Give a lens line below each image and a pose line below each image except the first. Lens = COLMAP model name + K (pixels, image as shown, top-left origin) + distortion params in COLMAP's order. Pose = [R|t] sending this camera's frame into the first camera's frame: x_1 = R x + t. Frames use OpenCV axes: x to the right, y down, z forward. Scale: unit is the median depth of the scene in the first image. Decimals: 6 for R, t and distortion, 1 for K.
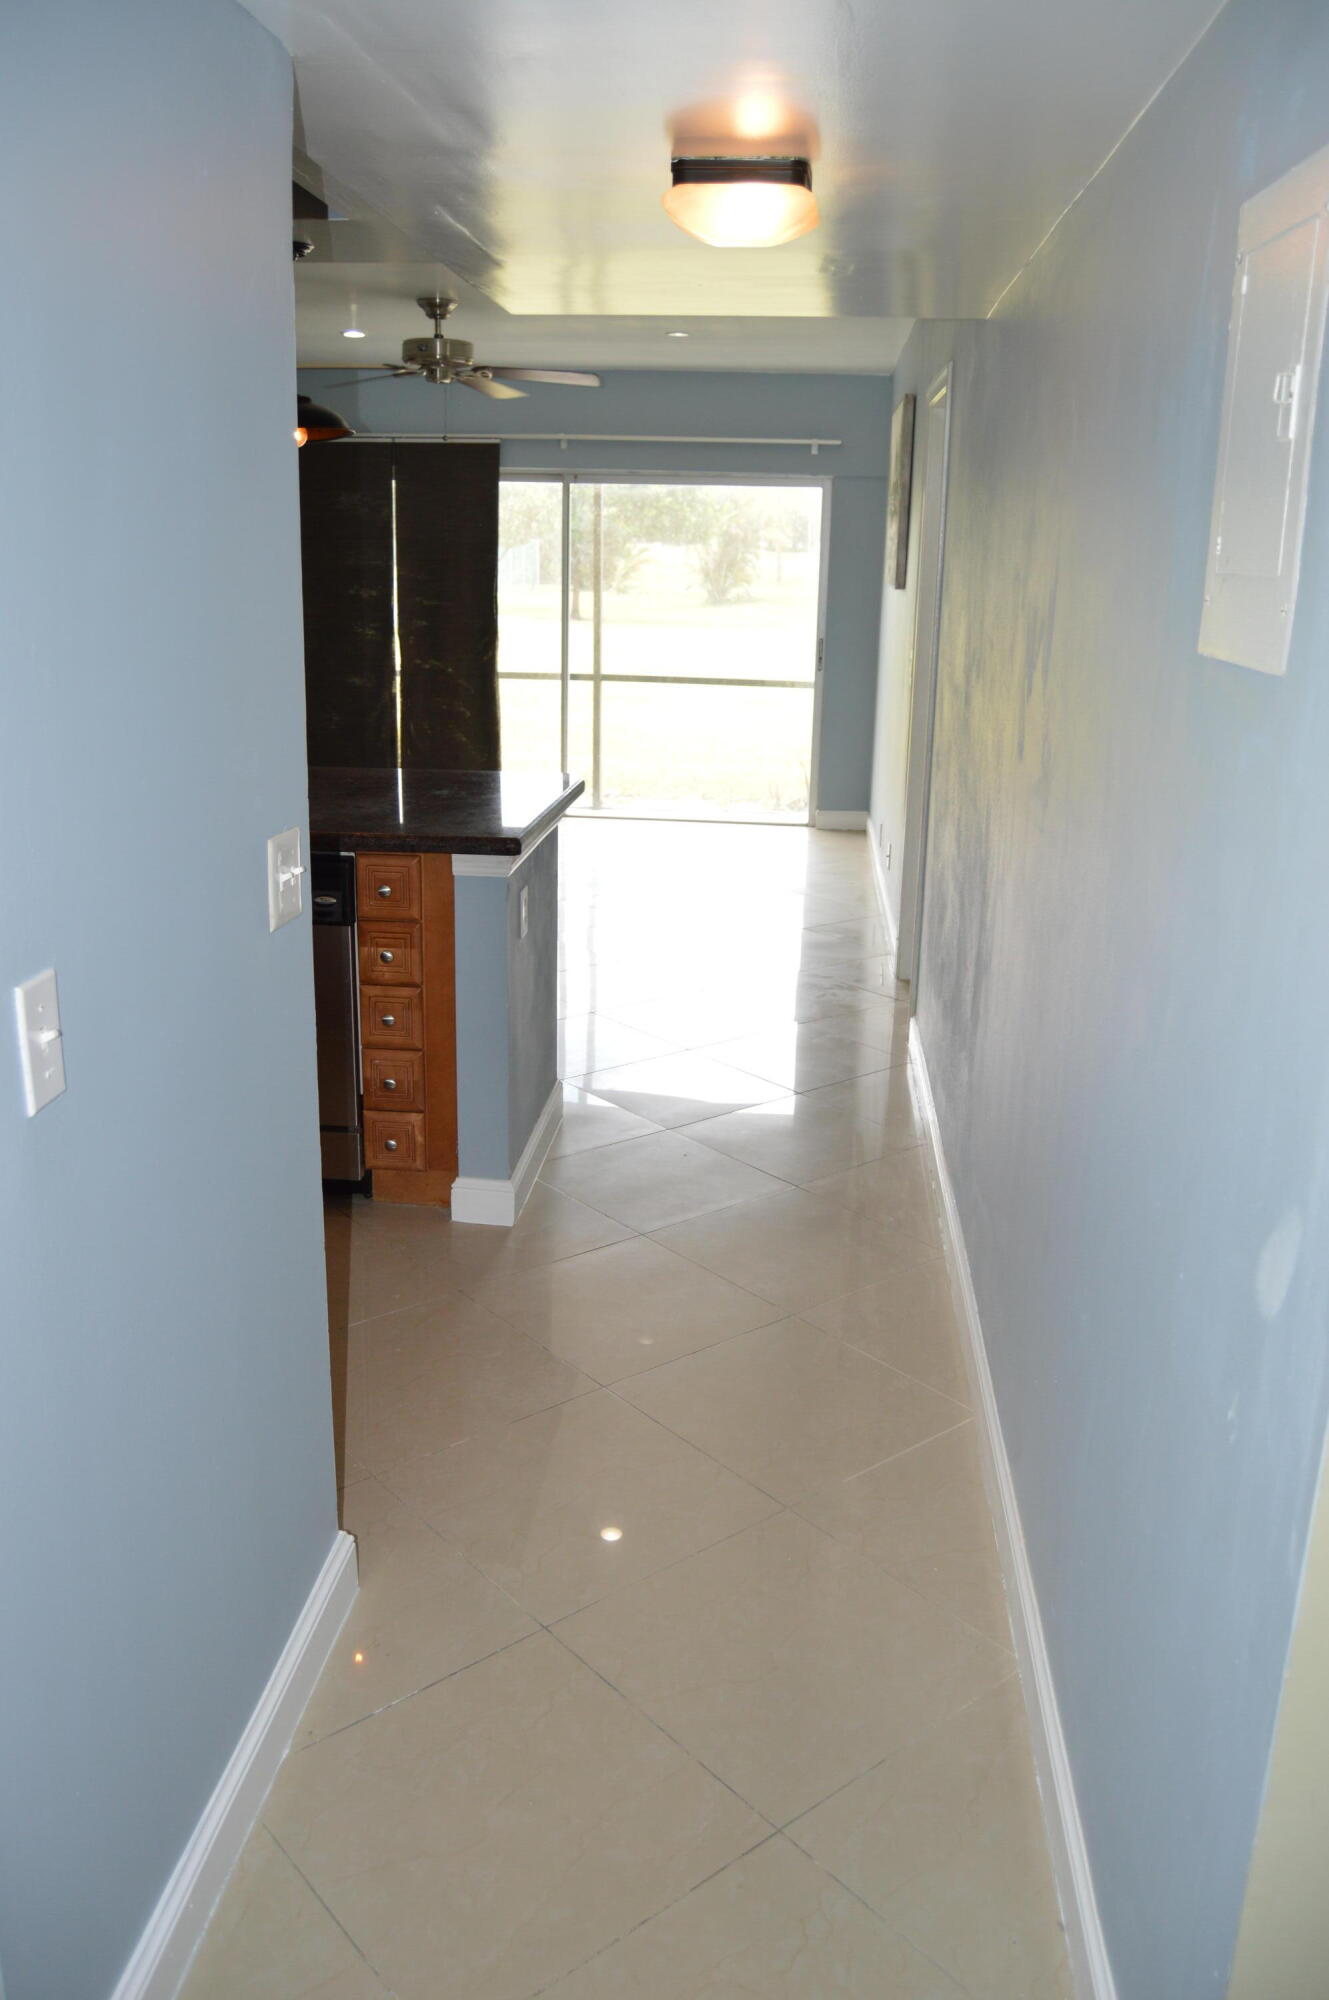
lens RADIAL K [[1593.3, 0, 664.5], [0, 1593.3, 1000.0], [0, 0, 1]] dist [-0.112490, 0.053177]
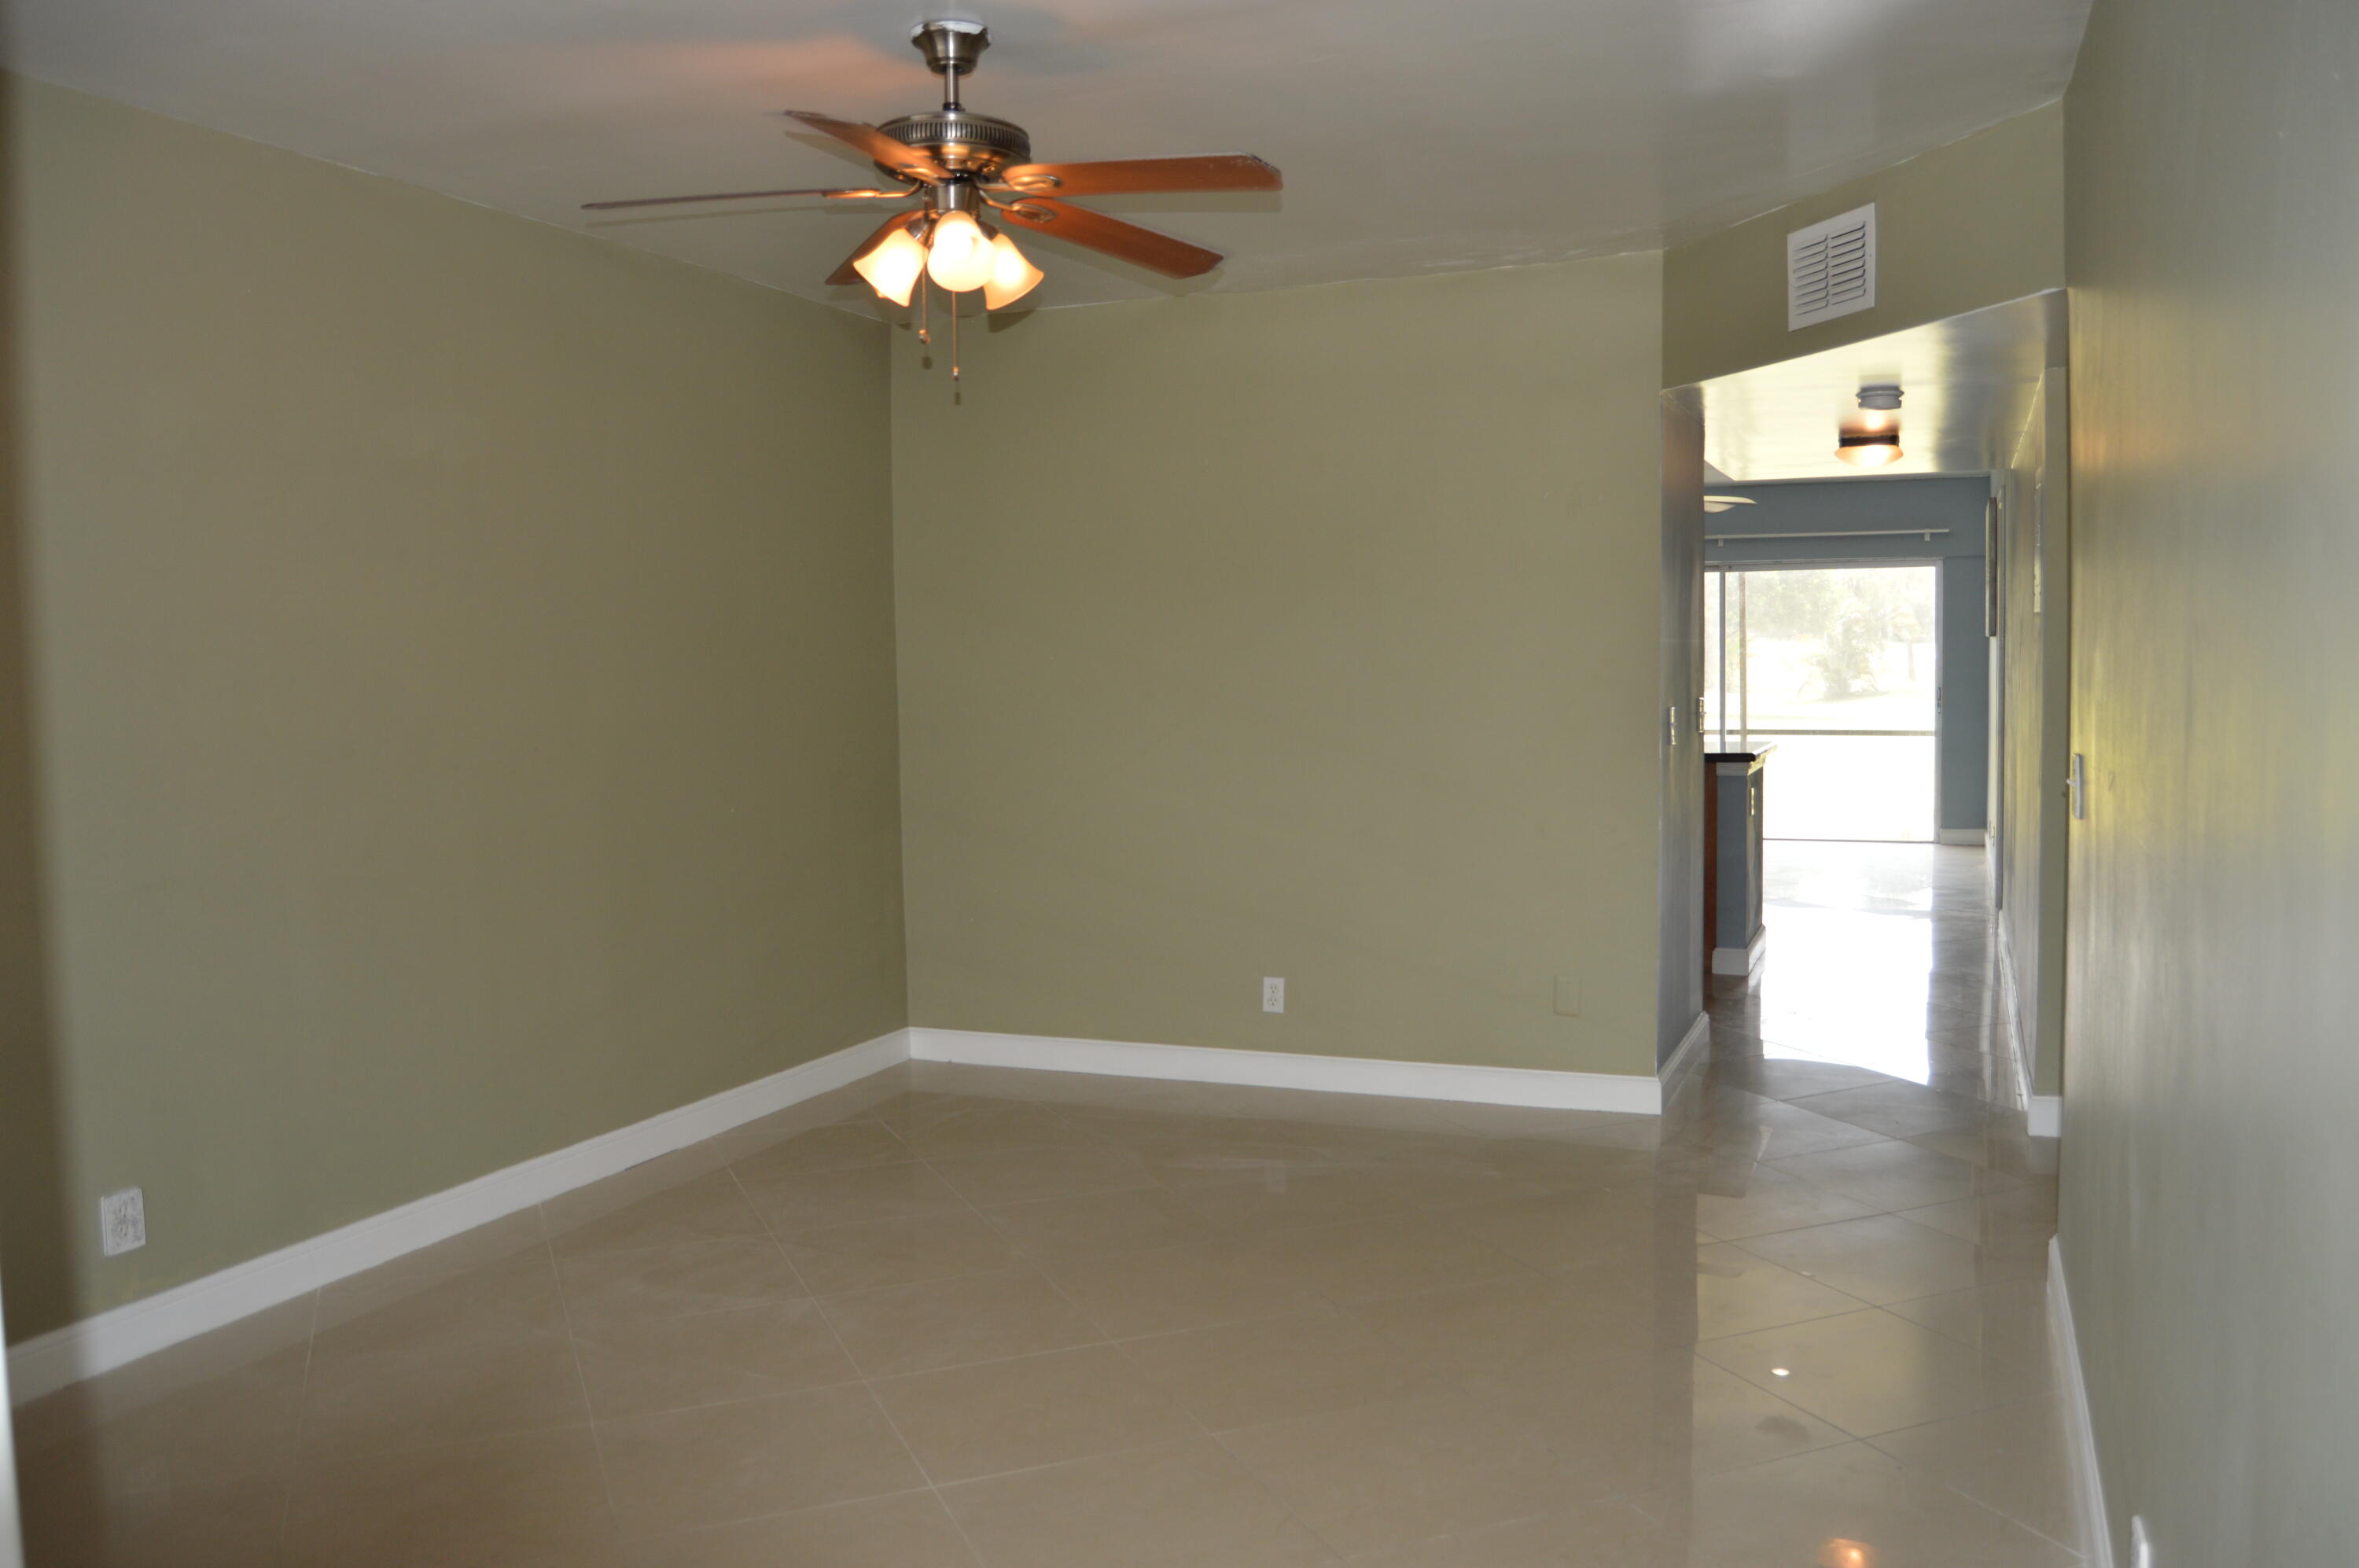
lens RADIAL K [[1879.3, 0, 1172.6], [0, 1879.3, 783.2], [0, 0, 1]] dist [-0.112490, 0.053177]
pose [[0.951858, -0.019317, -0.305930, -0.028681], [-0.045318, 0.978178, -0.202764, 0.153304], [0.303171, 0.206867, 0.930211, -0.468045]]
